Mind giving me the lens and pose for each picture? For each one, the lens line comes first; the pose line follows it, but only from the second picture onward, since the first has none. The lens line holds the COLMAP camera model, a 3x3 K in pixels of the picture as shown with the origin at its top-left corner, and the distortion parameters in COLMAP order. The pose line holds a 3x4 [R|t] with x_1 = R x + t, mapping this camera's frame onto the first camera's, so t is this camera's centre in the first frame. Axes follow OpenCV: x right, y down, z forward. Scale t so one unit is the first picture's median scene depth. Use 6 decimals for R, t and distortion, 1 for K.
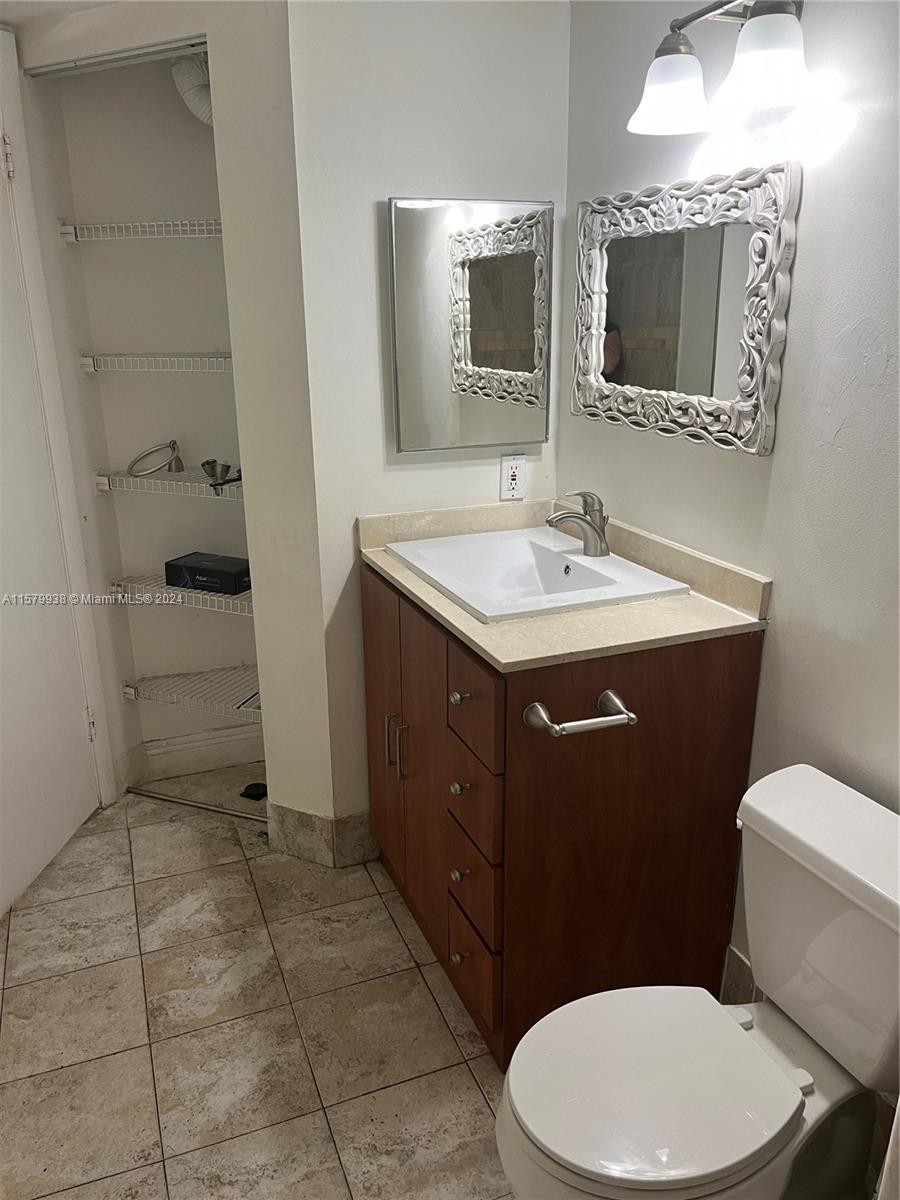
lens RADIAL K [[911.2, 0, 447.1], [0, 911.2, 598.5], [0, 0, 1]] dist [0.049885, -0.064568]
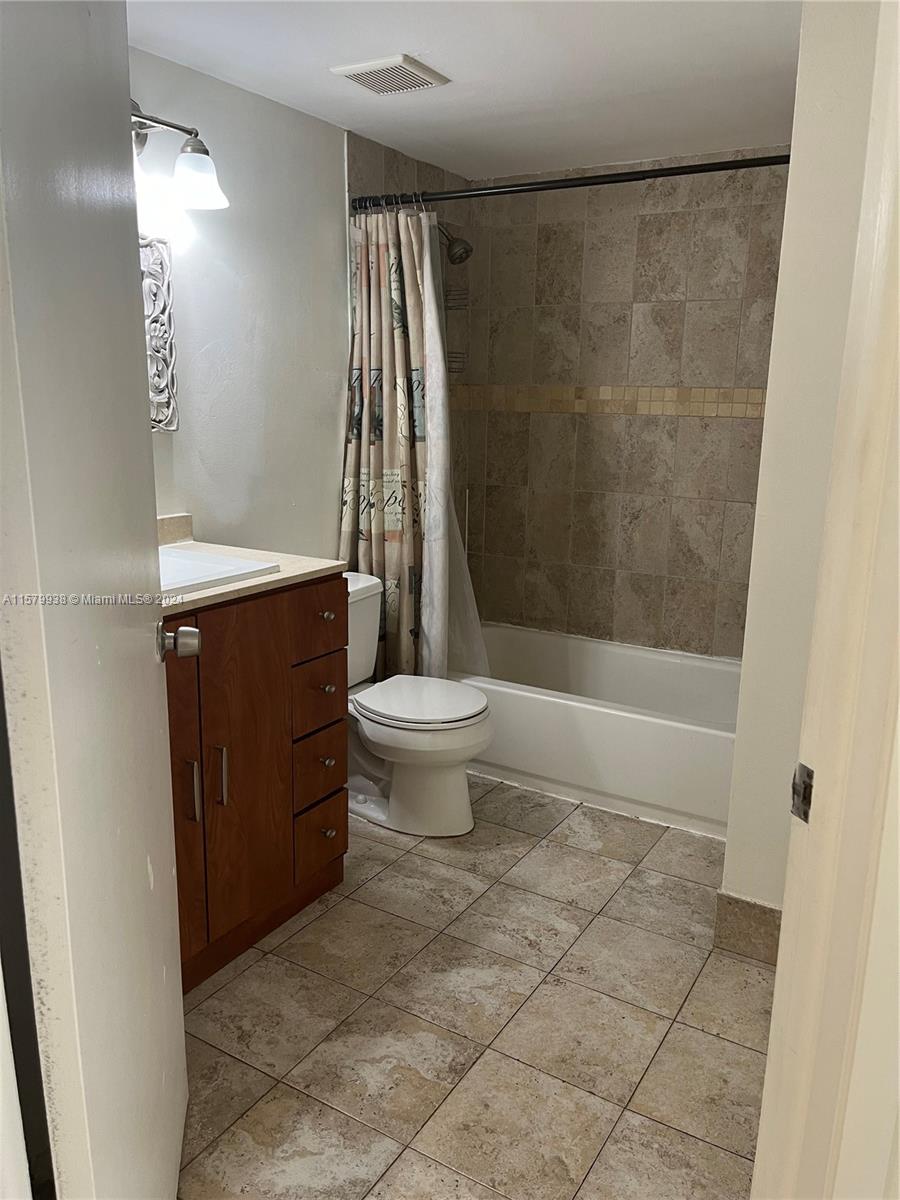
lens RADIAL K [[911.2, 0, 445.3], [0, 911.2, 599.0], [0, 0, 1]] dist [0.049885, -0.064568]
pose [[-0.598389, -0.176916, 0.781429, -1.020528], [0.246585, 0.887310, 0.389714, -0.348884], [-0.762316, 0.425890, -0.487332, 1.366672]]
